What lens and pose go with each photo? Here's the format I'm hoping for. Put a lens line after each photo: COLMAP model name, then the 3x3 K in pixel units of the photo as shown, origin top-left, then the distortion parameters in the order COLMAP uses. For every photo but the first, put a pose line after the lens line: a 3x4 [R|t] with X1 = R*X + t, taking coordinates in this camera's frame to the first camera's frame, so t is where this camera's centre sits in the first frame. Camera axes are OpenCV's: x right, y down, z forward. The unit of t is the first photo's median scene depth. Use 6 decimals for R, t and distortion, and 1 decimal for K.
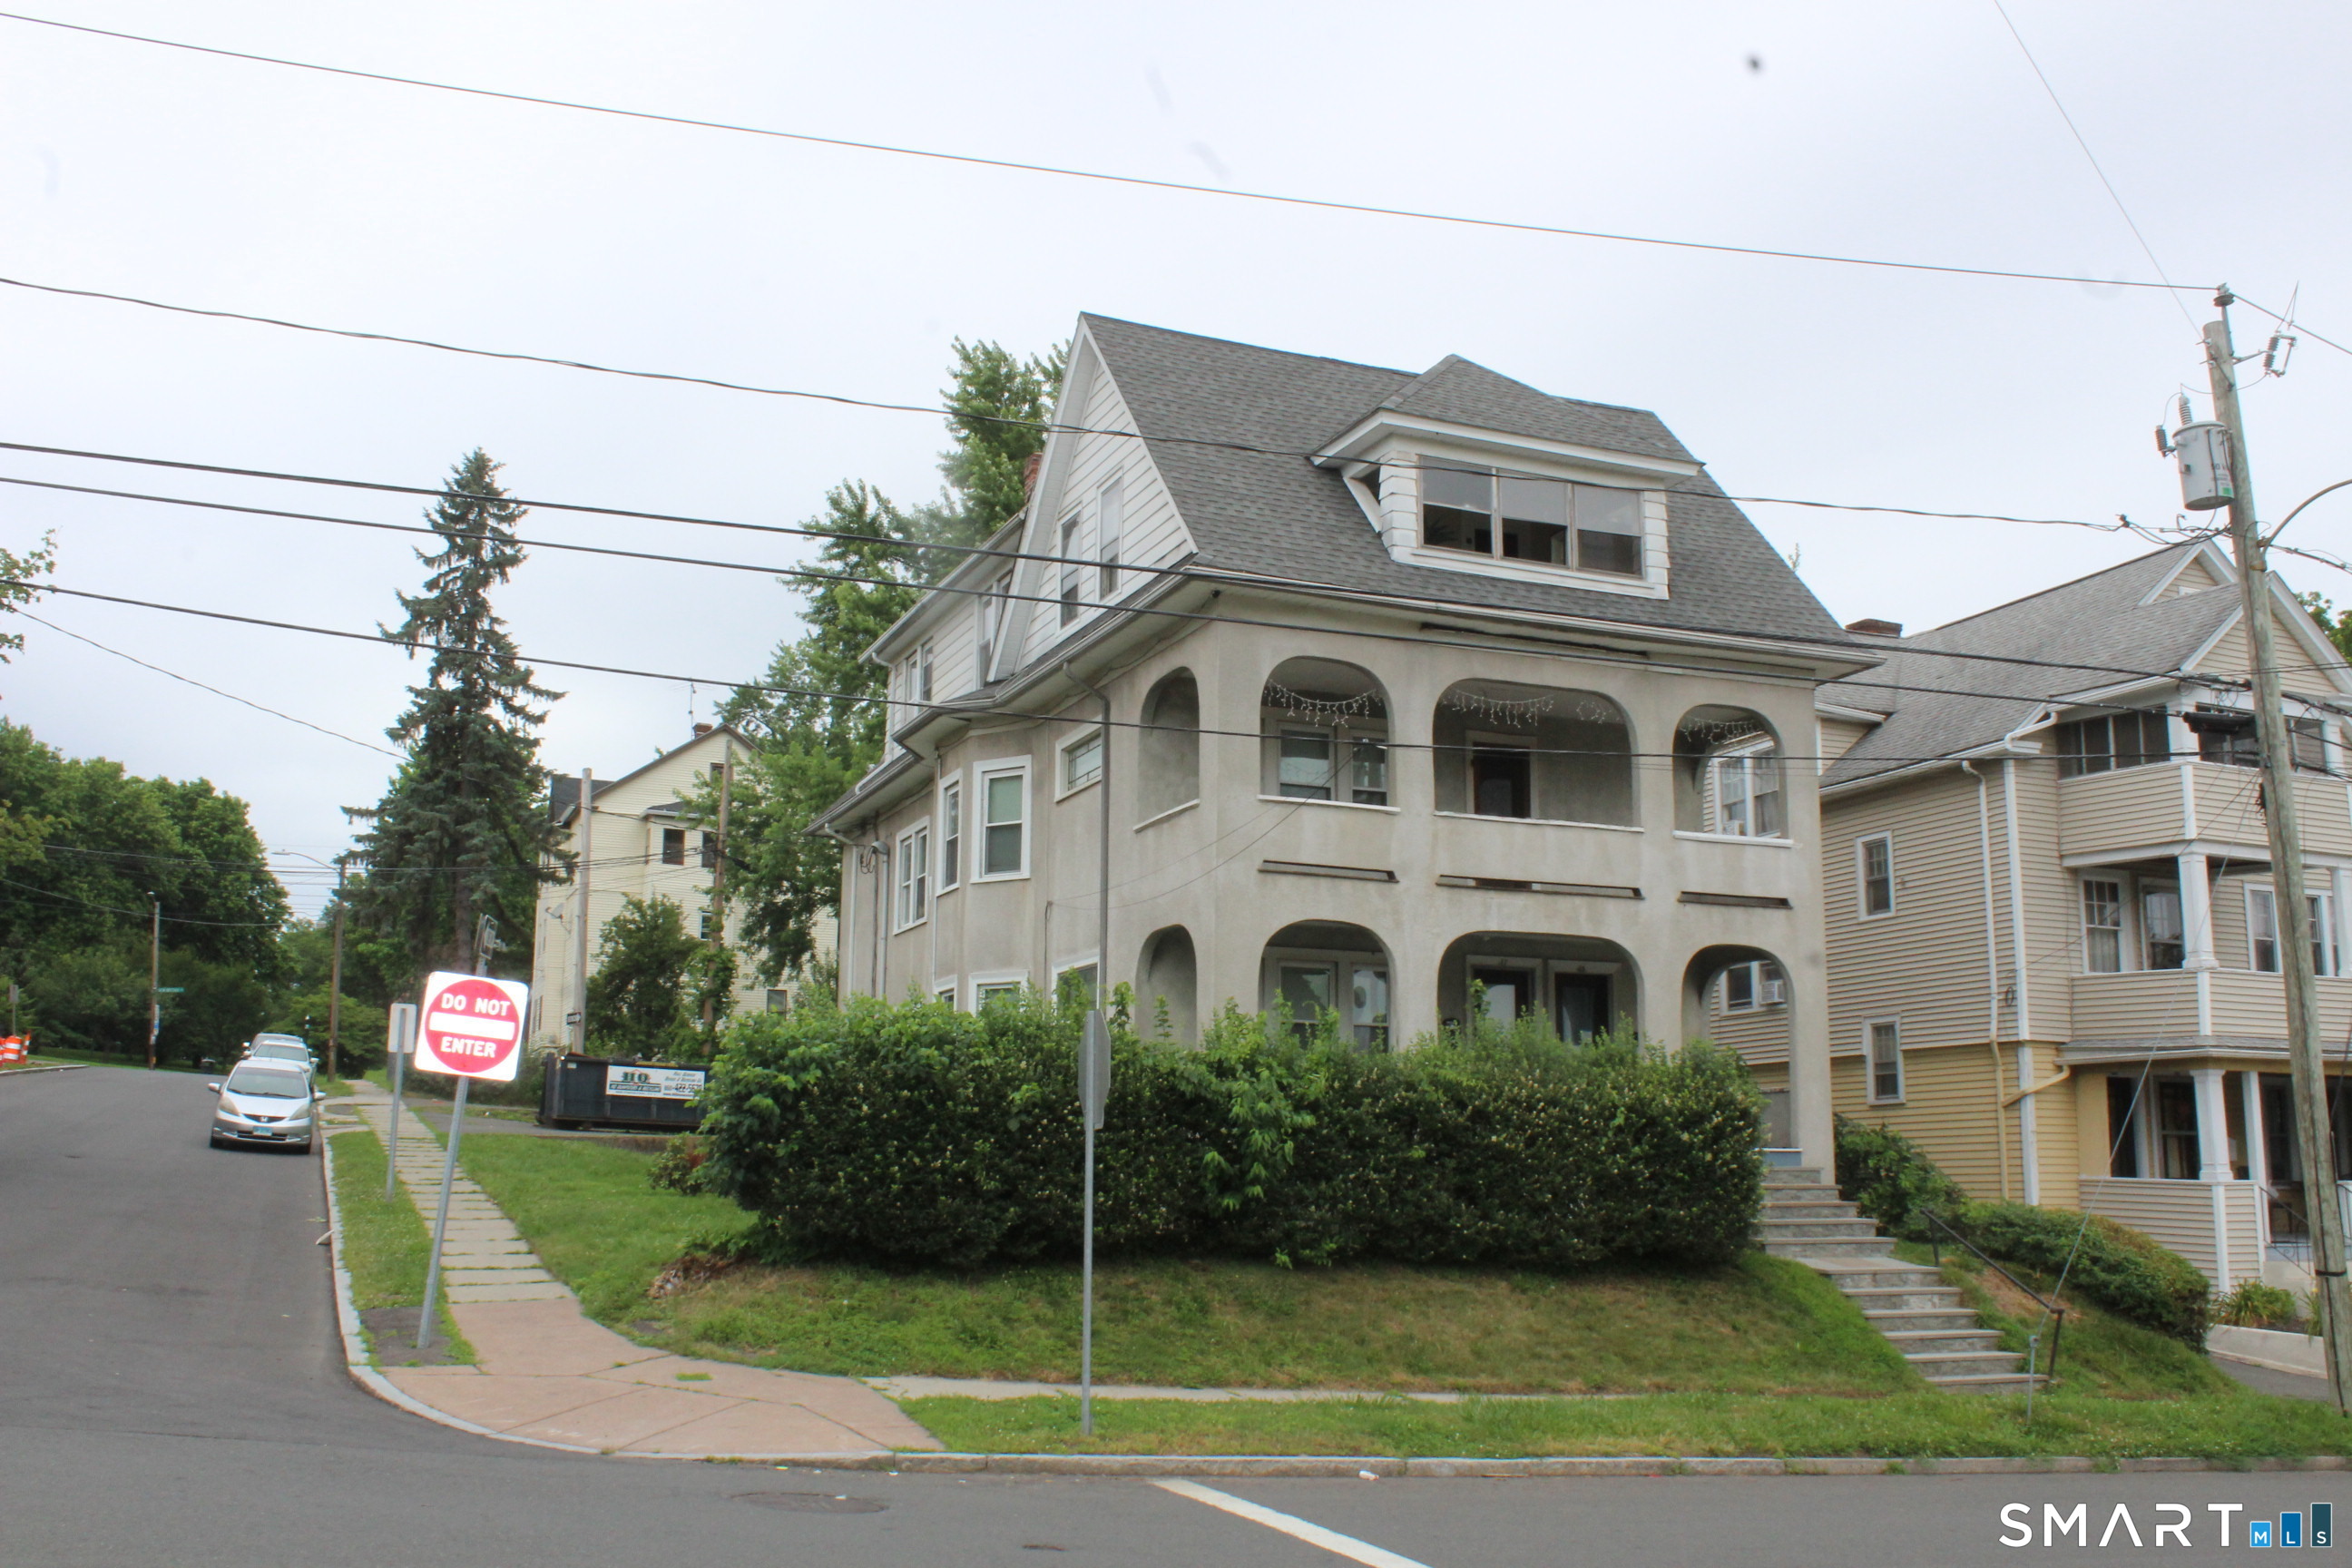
lens RADIAL K [[2167.8, 0, 1209.4], [0, 2167.8, 855.1], [0, 0, 1]] dist [-0.097988, 0.000000]
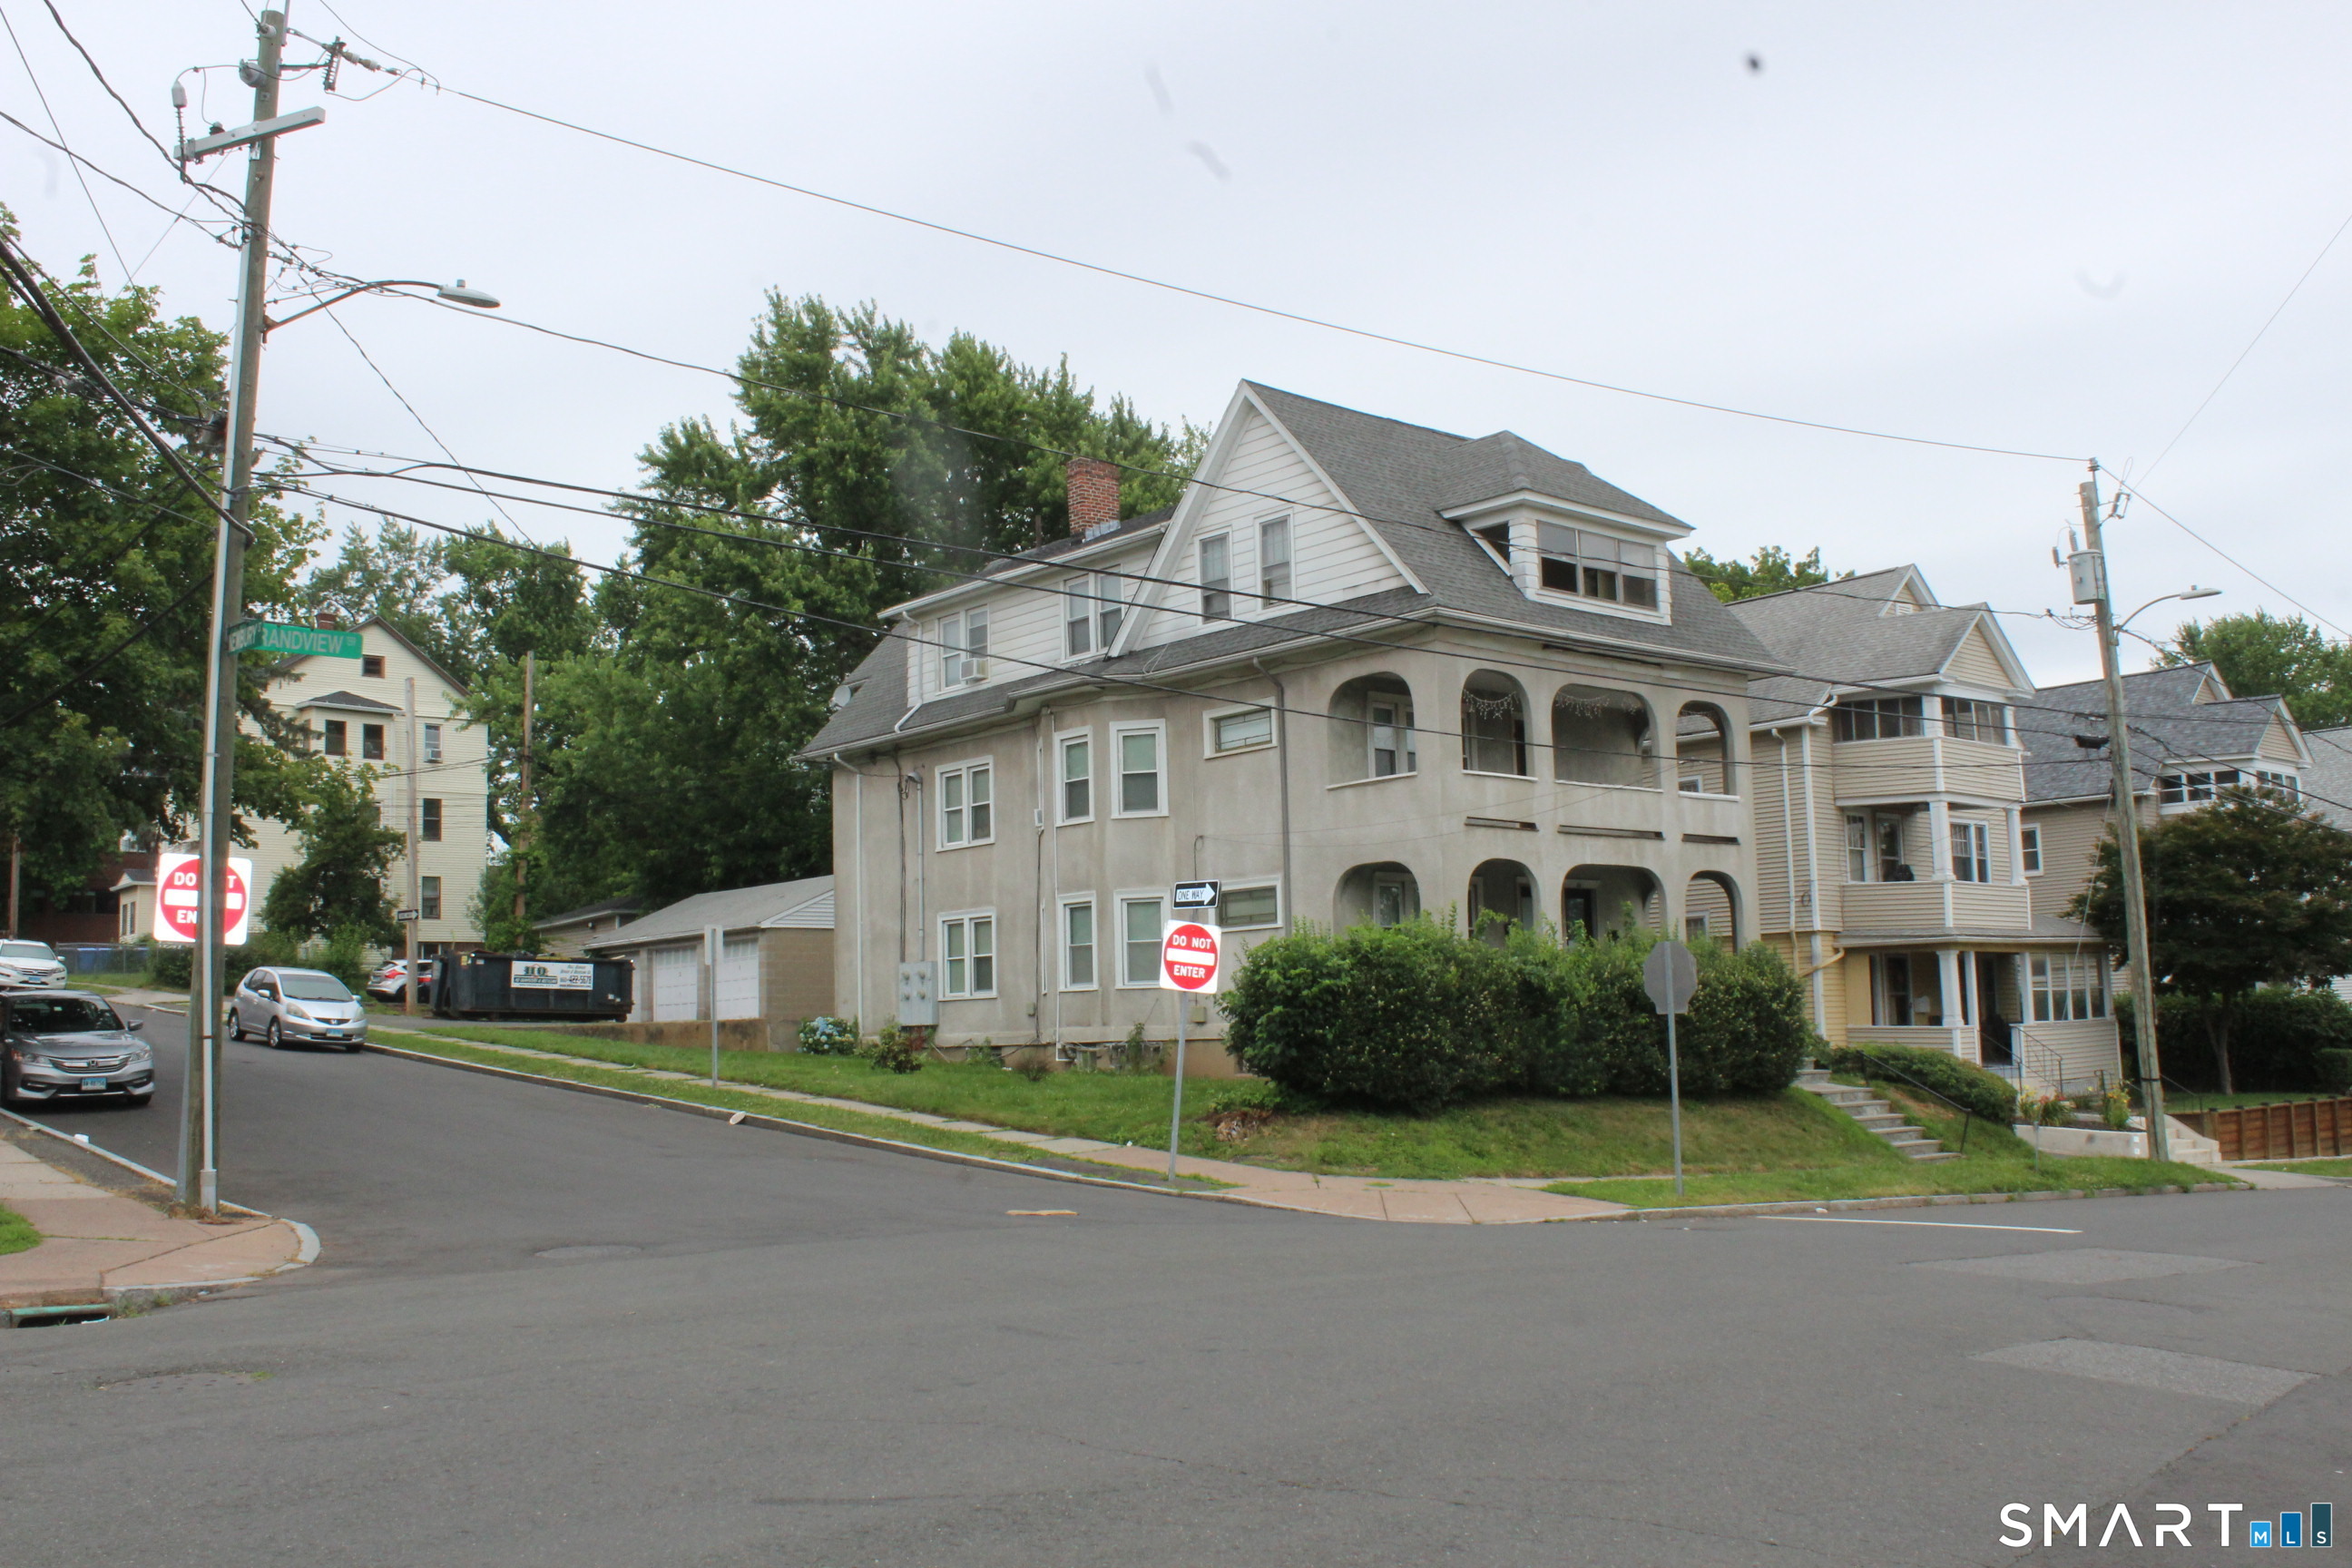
lens RADIAL K [[2167.8, 0, 1230.5], [0, 2167.8, 864.7], [0, 0, 1]] dist [-0.097988, 0.000000]
pose [[0.947315, -0.005708, 0.320253, -0.560248], [-0.016356, 0.997675, 0.066163, -0.056030], [-0.319886, -0.067915, 0.945019, -0.273032]]
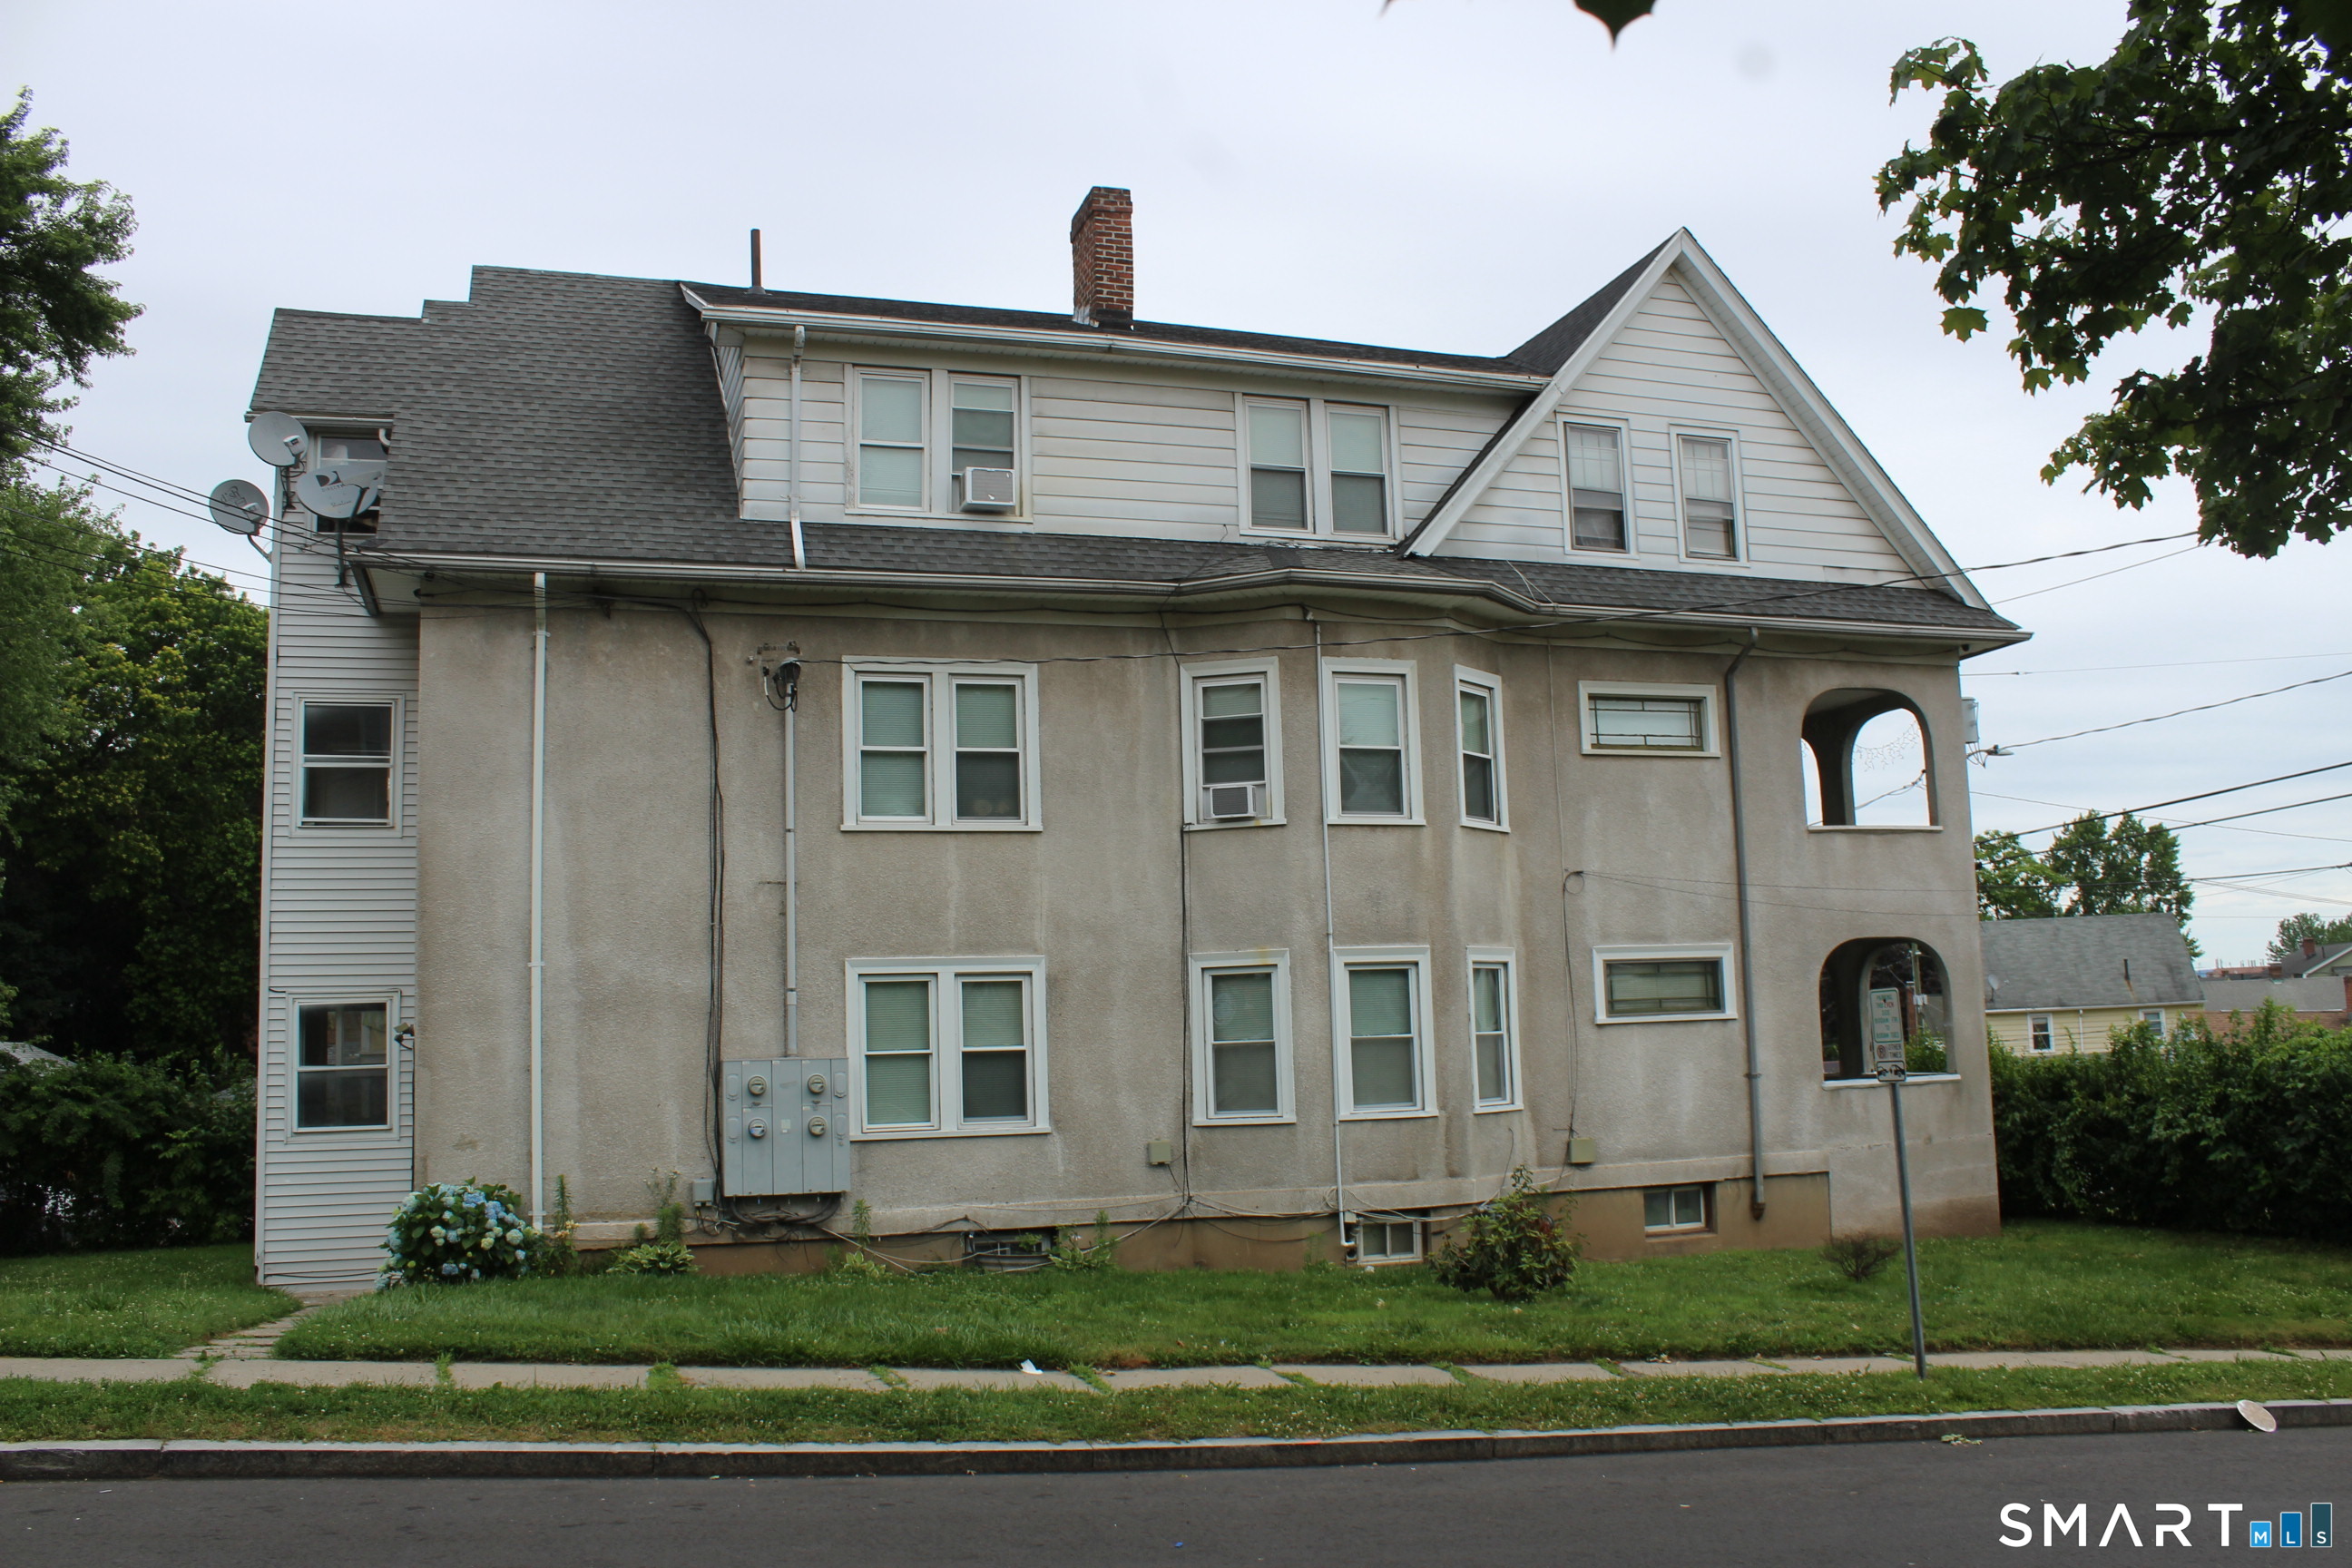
lens RADIAL K [[1968.4, 0, 1164.5], [0, 1968.4, 794.6], [0, 0, 1]] dist [-0.162577, 0.146746]
pose [[0.071742, 0.116175, 0.990634, -0.986346], [-0.123055, 0.986637, -0.106794, 0.109376], [-0.989803, -0.114241, 0.085079, 1.303006]]
